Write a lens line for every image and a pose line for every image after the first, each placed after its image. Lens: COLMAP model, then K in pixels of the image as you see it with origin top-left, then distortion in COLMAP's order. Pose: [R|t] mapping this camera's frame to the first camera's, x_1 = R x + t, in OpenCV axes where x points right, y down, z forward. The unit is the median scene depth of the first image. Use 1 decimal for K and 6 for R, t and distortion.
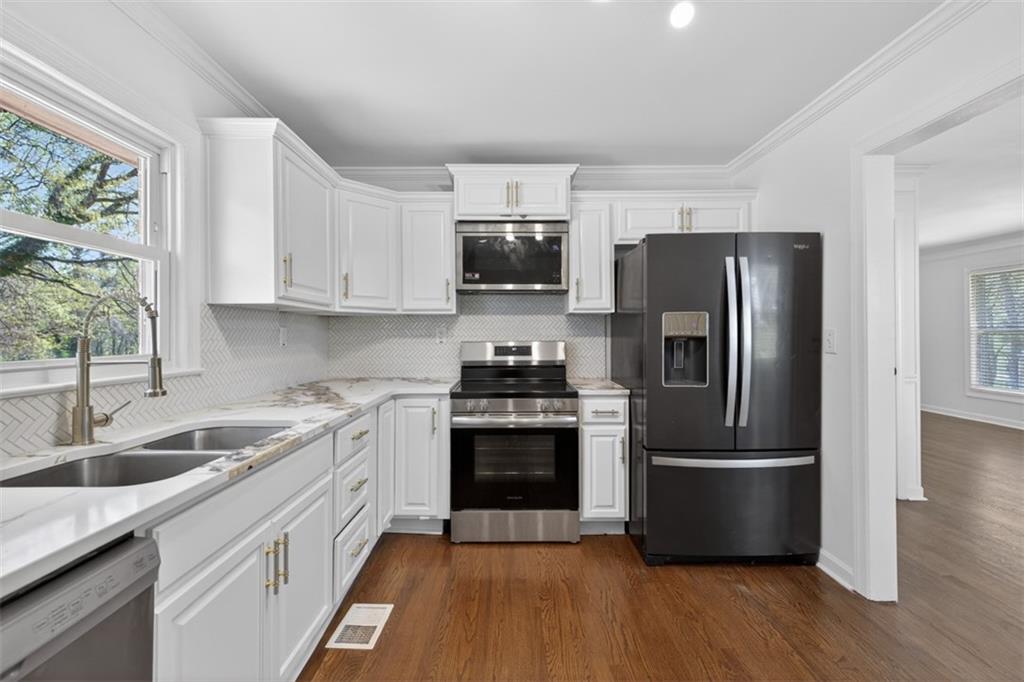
lens RADIAL K [[431.7, 0, 508.9], [0, 431.7, 331.7], [0, 0, 1]] dist [0.000693, -0.000150]
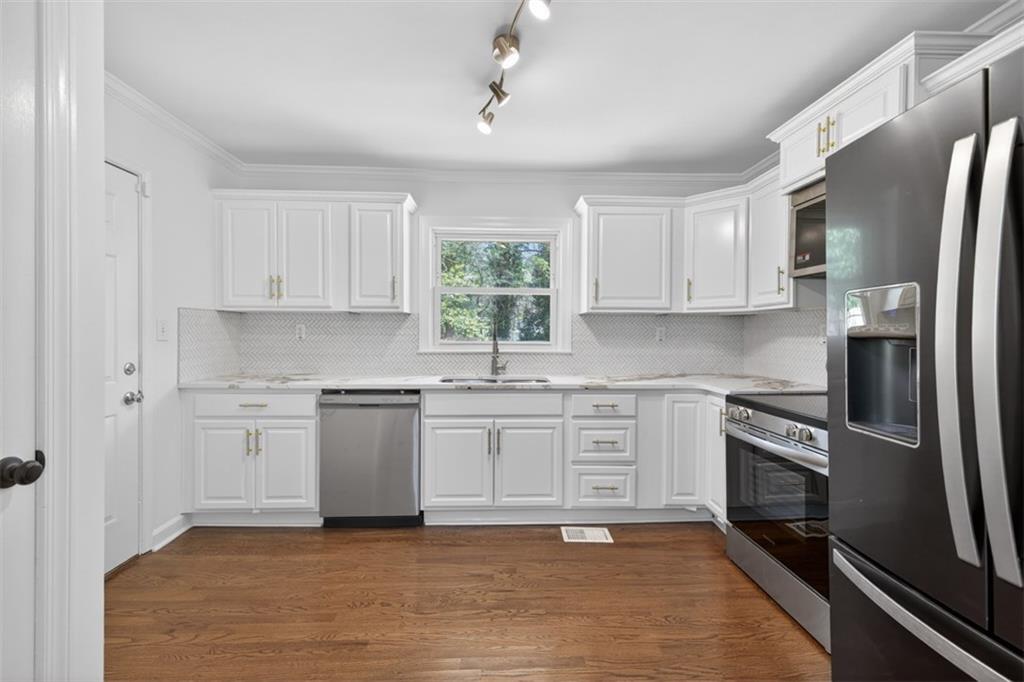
lens RADIAL K [[431.7, 0, 508.9], [0, 431.7, 331.7], [0, 0, 1]] dist [0.000693, -0.000150]
pose [[0.039972, 0.001331, -0.999200, 0.953223], [0.006990, 0.999974, 0.001611, 0.000210], [0.999176, -0.007049, 0.039962, 0.602976]]
